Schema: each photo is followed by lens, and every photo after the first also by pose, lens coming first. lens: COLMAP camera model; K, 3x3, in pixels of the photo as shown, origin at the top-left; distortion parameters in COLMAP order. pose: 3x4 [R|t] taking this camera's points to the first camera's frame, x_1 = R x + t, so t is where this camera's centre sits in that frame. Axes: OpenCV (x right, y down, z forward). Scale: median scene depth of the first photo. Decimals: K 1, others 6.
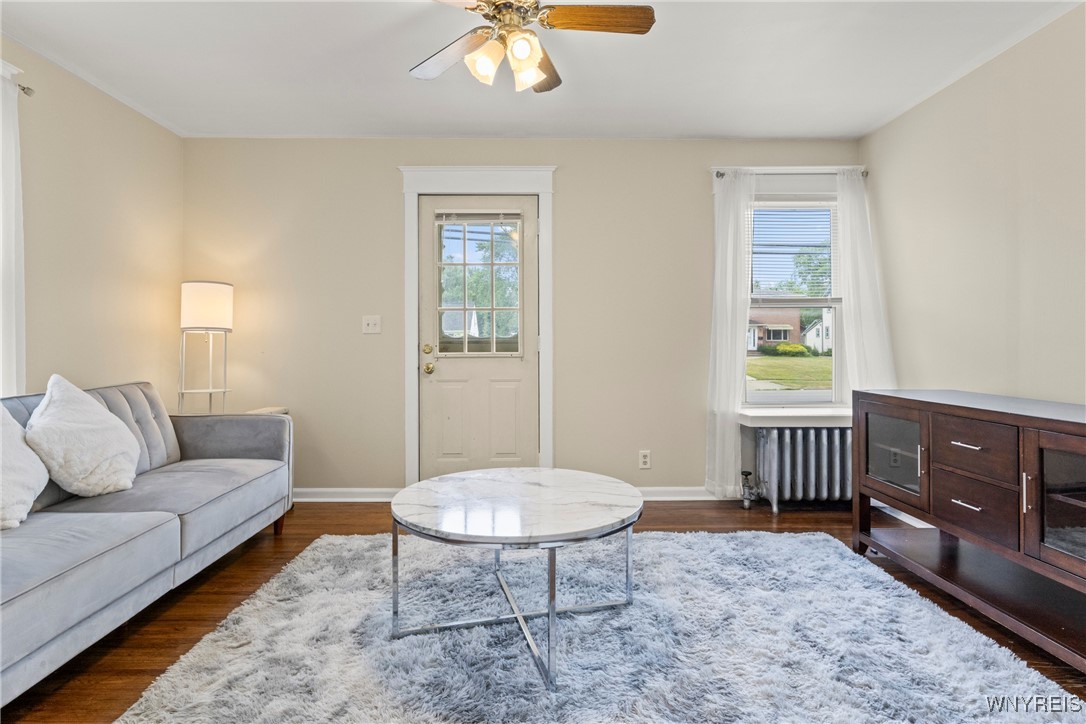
lens RADIAL K [[551.7, 0, 542.1], [0, 551.7, 359.5], [0, 0, 1]] dist [-0.008670, -0.000926]
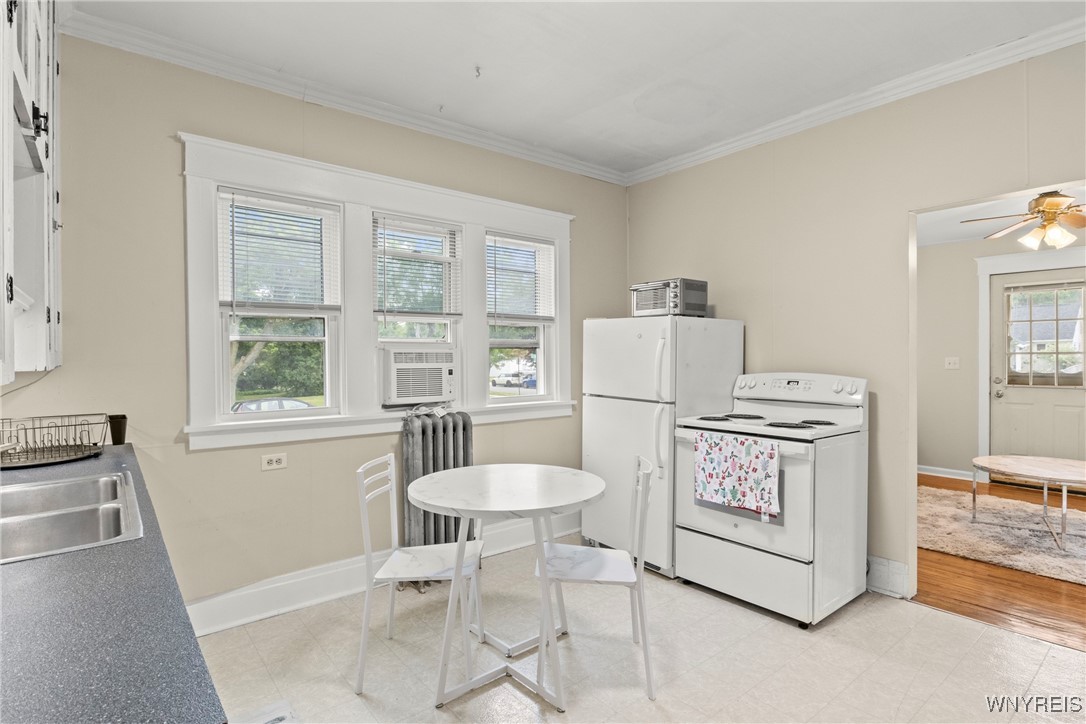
lens RADIAL K [[551.7, 0, 542.1], [0, 551.7, 359.5], [0, 0, 1]] dist [-0.008670, -0.000926]
pose [[0.613916, -0.001916, -0.789369, 0.197767], [-0.011154, 0.999876, -0.011102, -0.045287], [0.789292, 0.015620, 0.613819, -0.844166]]
